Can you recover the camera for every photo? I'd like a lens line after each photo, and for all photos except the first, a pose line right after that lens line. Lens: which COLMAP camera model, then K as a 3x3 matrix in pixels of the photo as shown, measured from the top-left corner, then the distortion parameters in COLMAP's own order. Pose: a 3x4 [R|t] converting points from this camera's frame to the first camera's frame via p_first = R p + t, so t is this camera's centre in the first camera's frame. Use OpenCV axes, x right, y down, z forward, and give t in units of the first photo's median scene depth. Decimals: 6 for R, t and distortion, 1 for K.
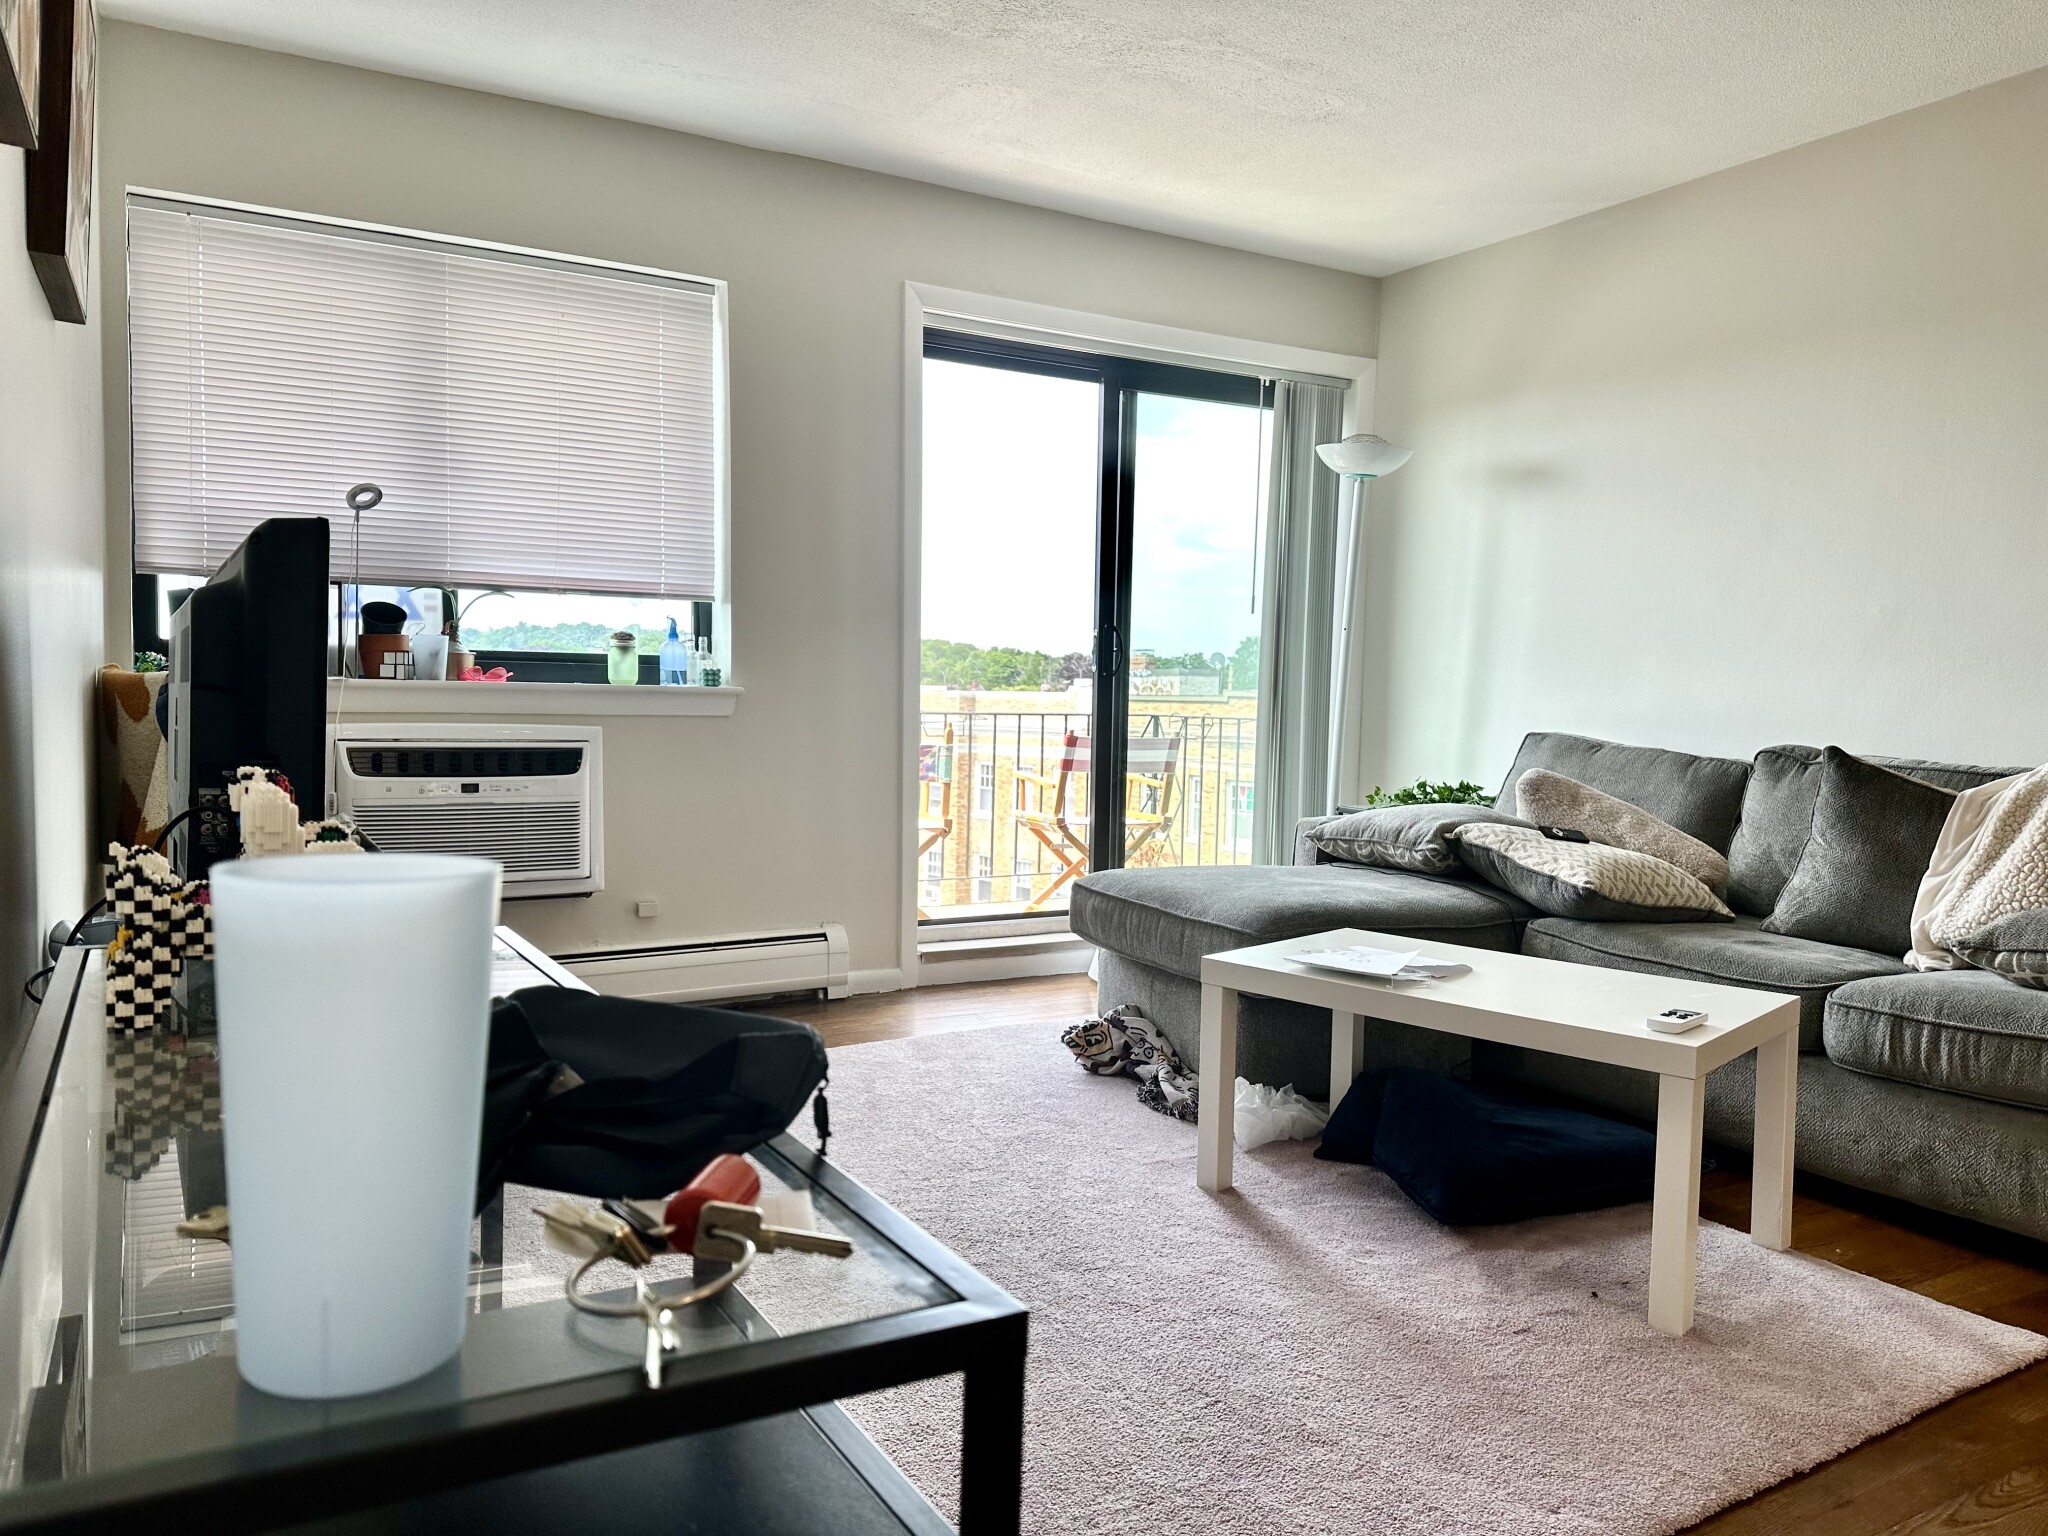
lens RADIAL K [[1441.1, 0, 1026.2], [0, 1441.1, 775.4], [0, 0, 1]] dist [0.063397, -0.067704]
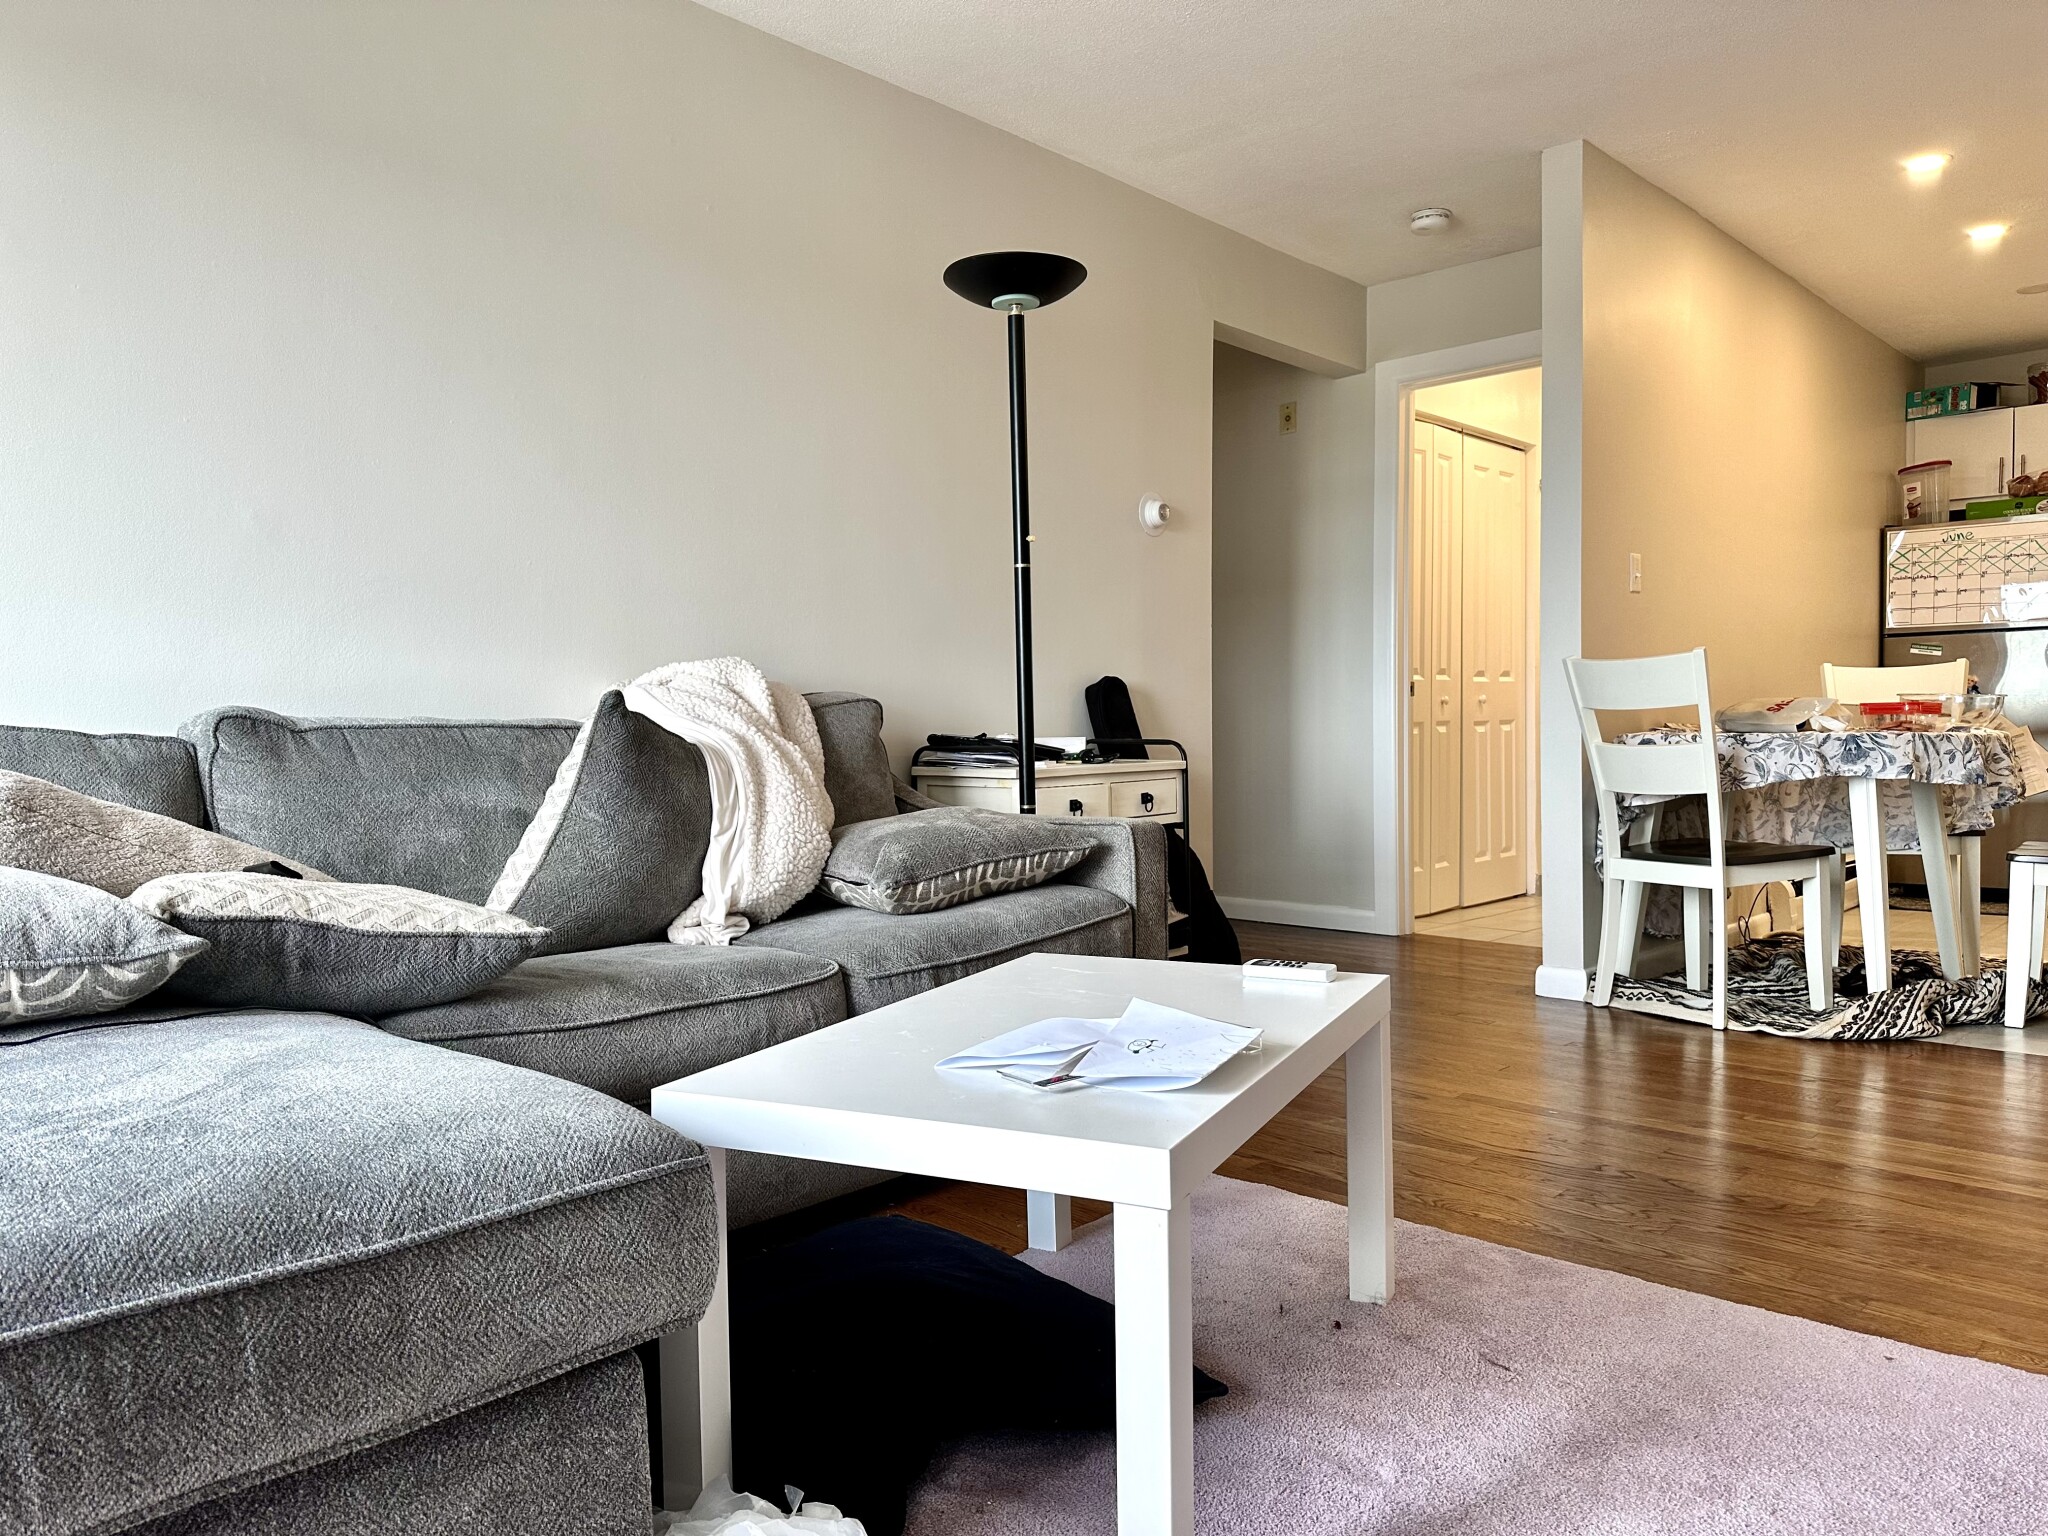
lens RADIAL K [[1441.1, 0, 1026.2], [0, 1441.1, 775.4], [0, 0, 1]] dist [0.063397, -0.067704]
pose [[-0.274251, -0.053835, 0.960150, -0.259722], [0.073616, 0.994327, 0.076778, -0.018959], [-0.958836, 0.091739, -0.268732, 1.073173]]
